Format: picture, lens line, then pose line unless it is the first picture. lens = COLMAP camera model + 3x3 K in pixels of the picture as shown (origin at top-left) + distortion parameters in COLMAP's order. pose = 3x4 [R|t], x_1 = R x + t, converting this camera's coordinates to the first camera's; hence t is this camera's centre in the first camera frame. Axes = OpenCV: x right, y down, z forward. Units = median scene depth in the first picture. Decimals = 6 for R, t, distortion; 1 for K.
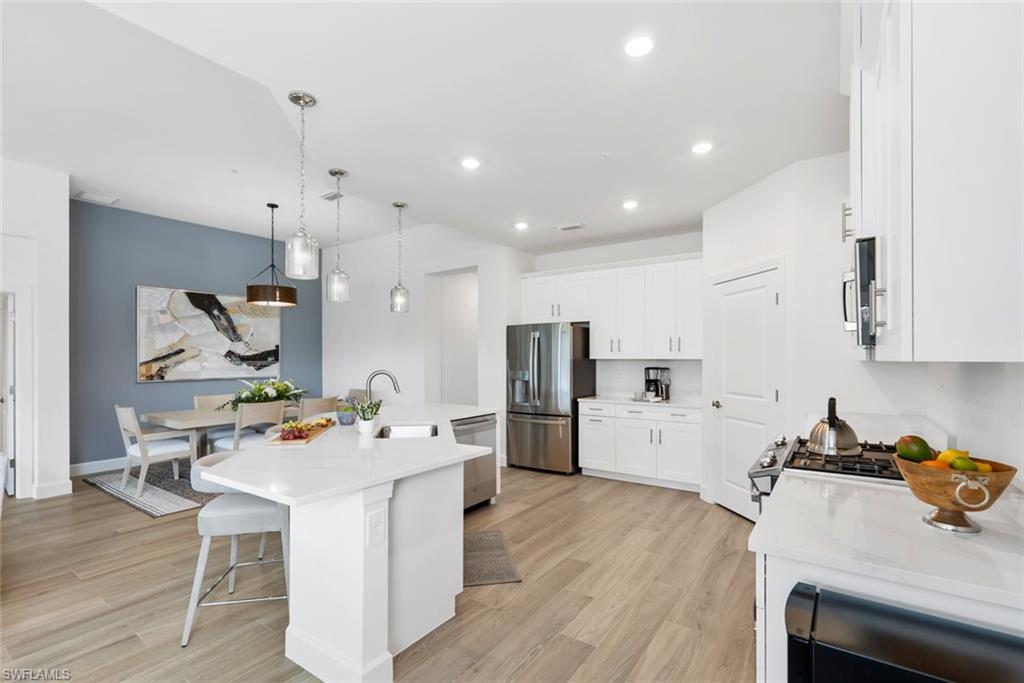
lens RADIAL K [[453.5, 0, 514.5], [0, 453.5, 359.3], [0, 0, 1]] dist [0.000042, 0.000108]
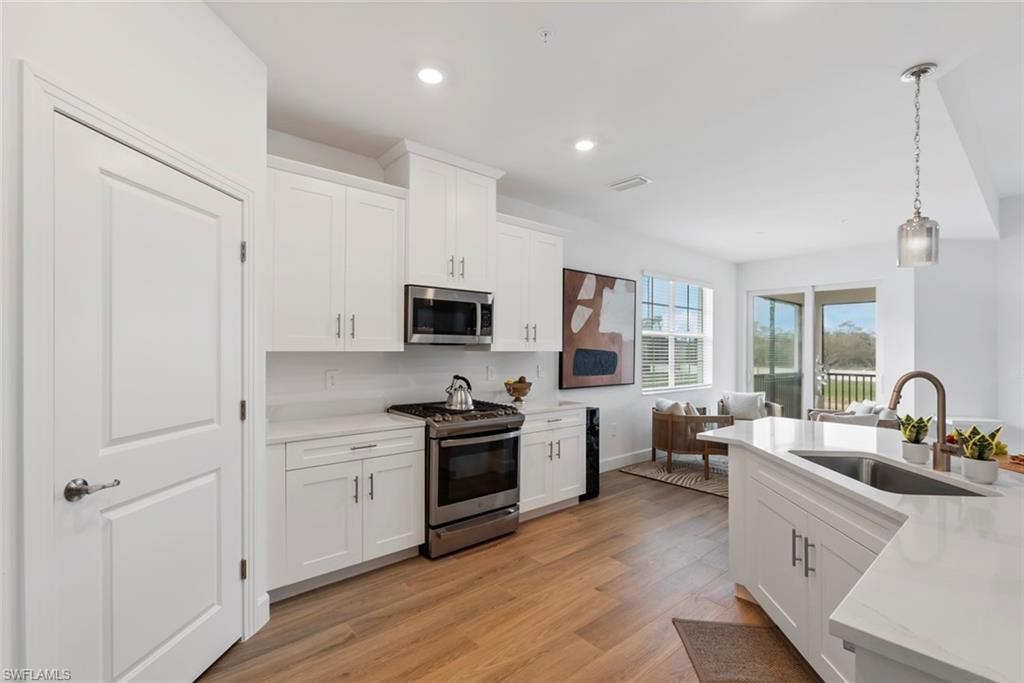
lens RADIAL K [[459.6, 0, 514.8], [0, 459.6, 347.5], [0, 0, 1]] dist [-0.000906, 0.000205]
pose [[-0.969151, -0.000812, 0.246467, 0.038997], [-0.001304, 0.999997, -0.001832, -0.003010], [-0.246465, -0.002097, -0.969149, 0.840665]]
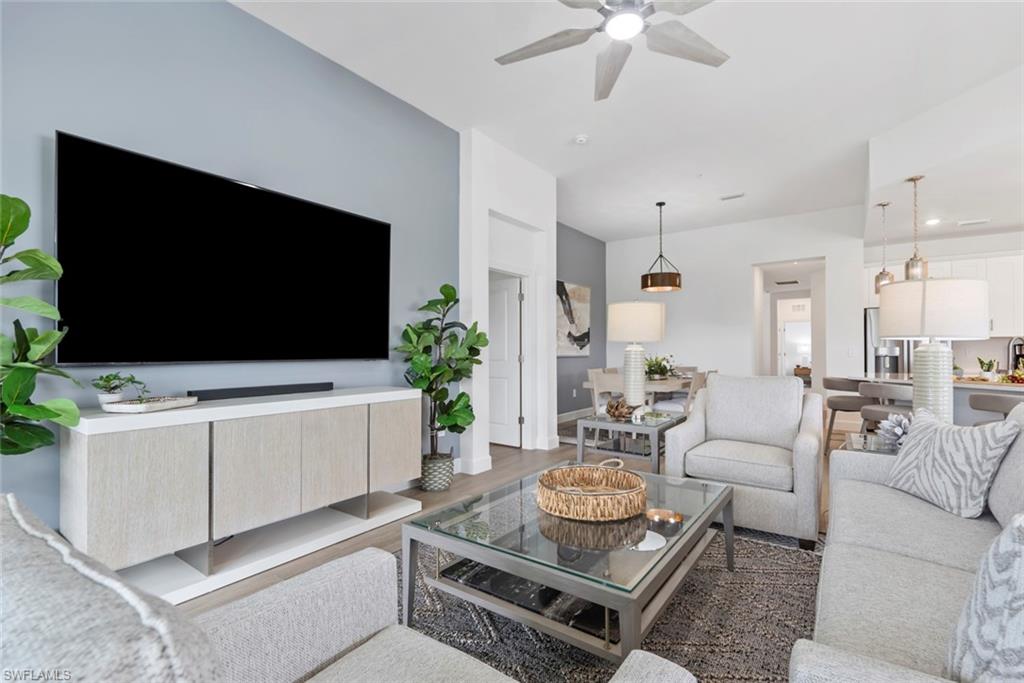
lens RADIAL K [[458.3, 0, 519.0], [0, 458.3, 348.8], [0, 0, 1]] dist [0.000838, 0.000195]
pose [[0.999750, 0.003094, -0.022166, -0.816628], [-0.003232, 0.999976, -0.006195, 0.034749], [0.022146, 0.006265, 0.999735, -0.162726]]
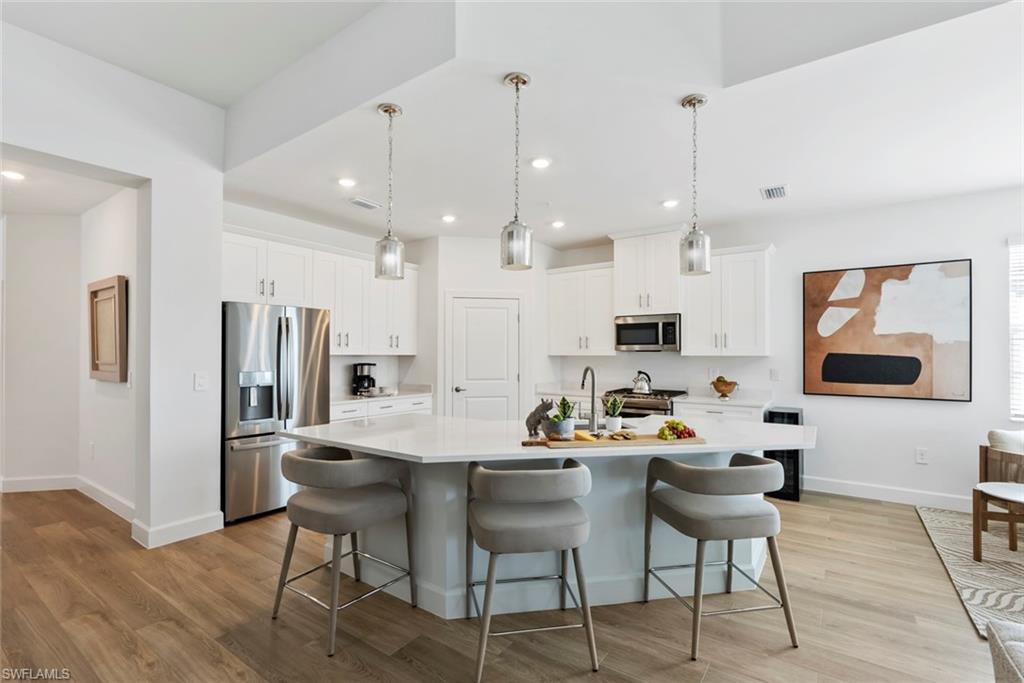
lens RADIAL K [[459.6, 0, 514.8], [0, 459.6, 347.5], [0, 0, 1]] dist [-0.000906, 0.000205]
pose [[0.004992, 0.019070, 0.999806, -0.608318], [0.001350, 0.999817, -0.019077, 0.001635], [-0.999987, 0.001445, 0.004966, 0.558003]]
